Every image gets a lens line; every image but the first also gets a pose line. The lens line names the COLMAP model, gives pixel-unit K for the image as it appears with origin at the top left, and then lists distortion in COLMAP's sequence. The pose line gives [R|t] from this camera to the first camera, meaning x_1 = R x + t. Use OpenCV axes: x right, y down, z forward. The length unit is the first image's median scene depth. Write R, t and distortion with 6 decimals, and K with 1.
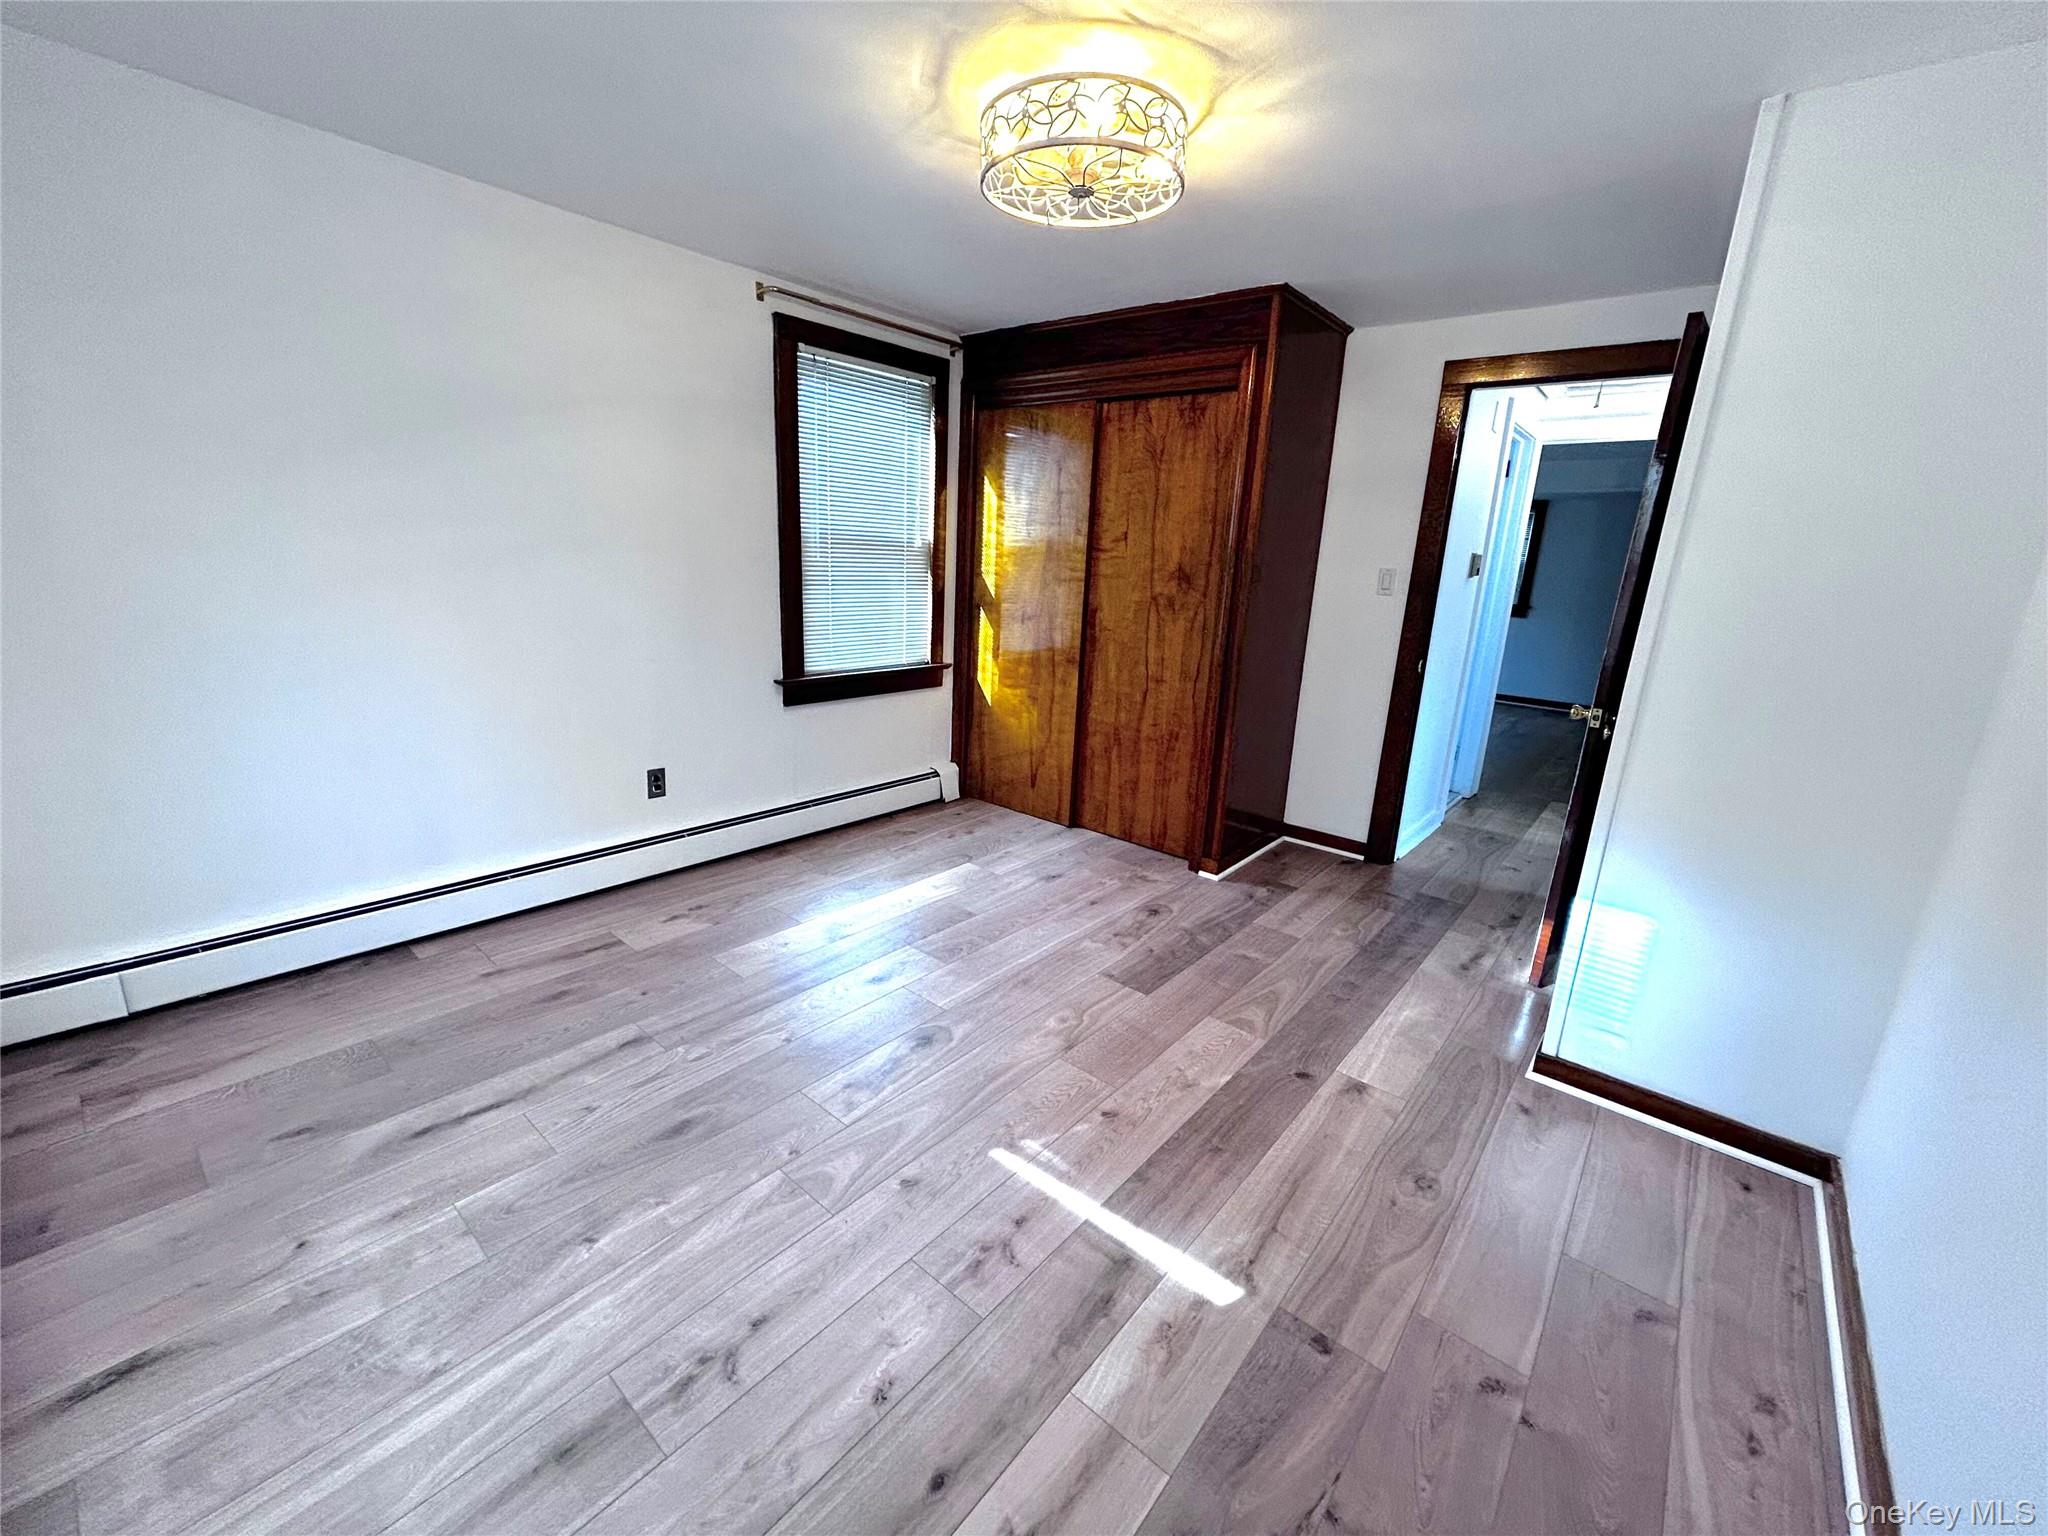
lens RADIAL K [[832.3, 0, 1020.9], [0, 832.3, 771.0], [0, 0, 1]] dist [-0.001470, 0.000095]
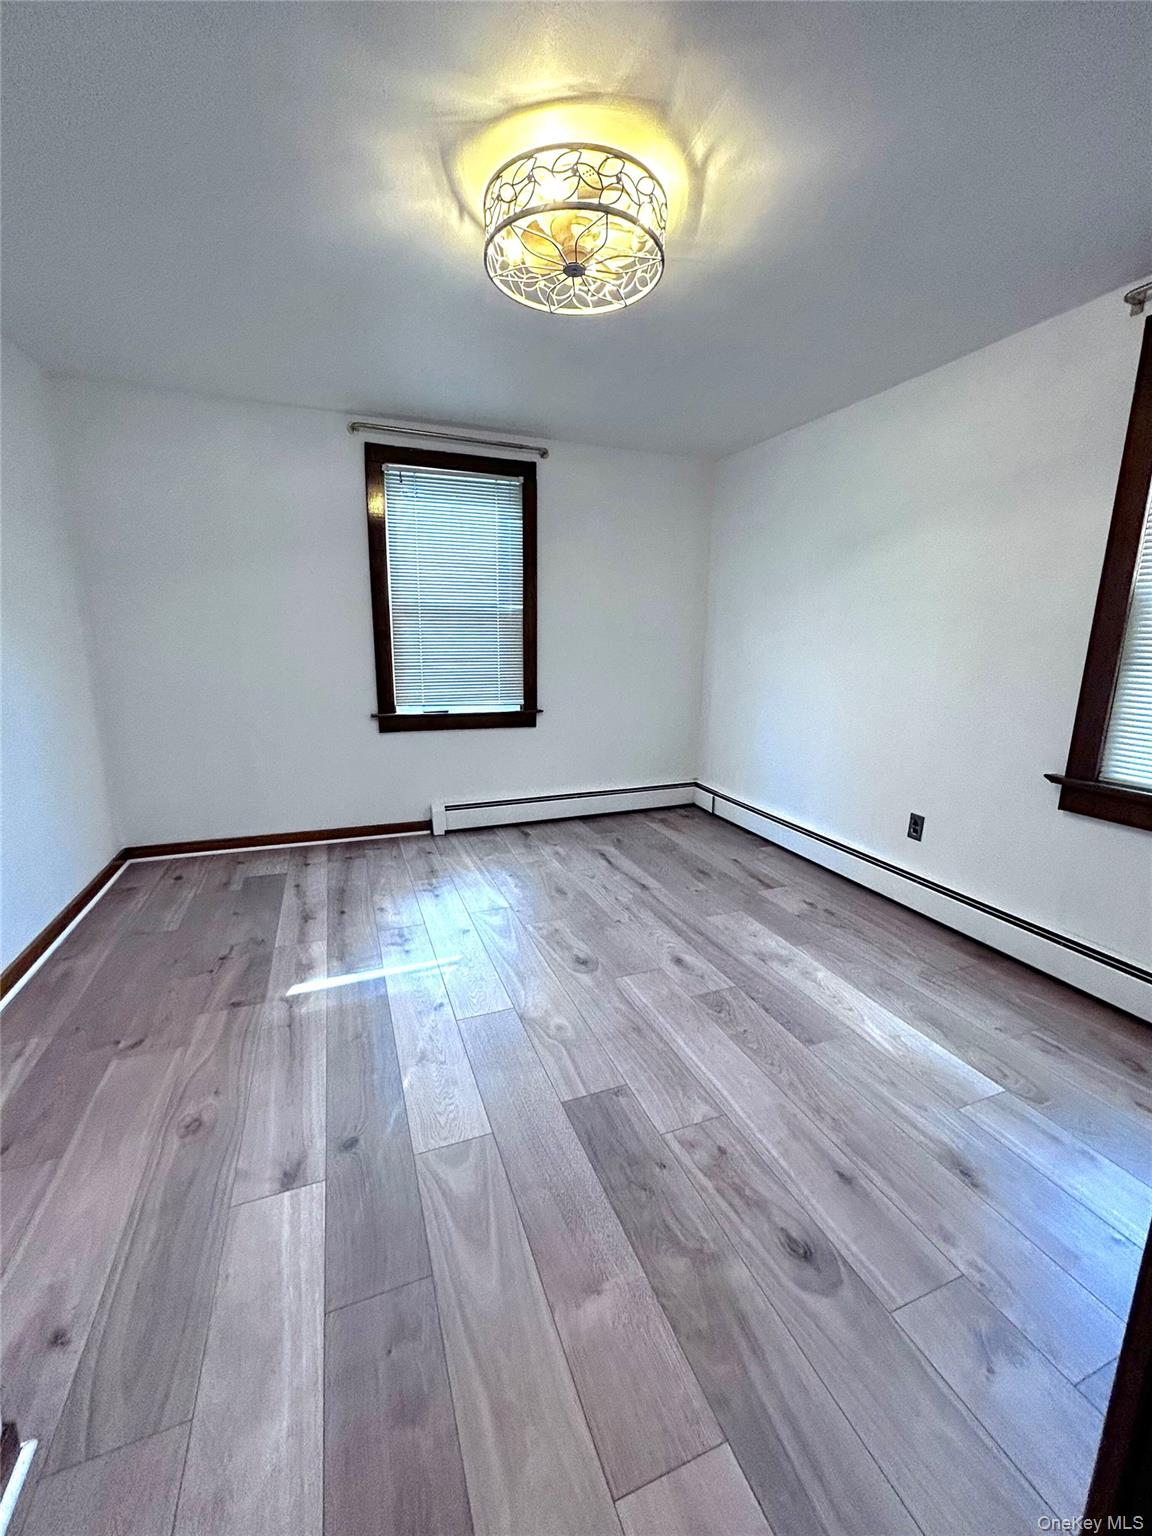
lens RADIAL K [[624.2, 0, 576.4], [0, 624.2, 760.1], [0, 0, 1]] dist [-0.001470, 0.000095]
pose [[-0.480506, 0.118862, -0.868899, 0.740689], [-0.262999, 0.925642, 0.272064, -0.256577], [0.836627, 0.359248, -0.413516, 1.308084]]
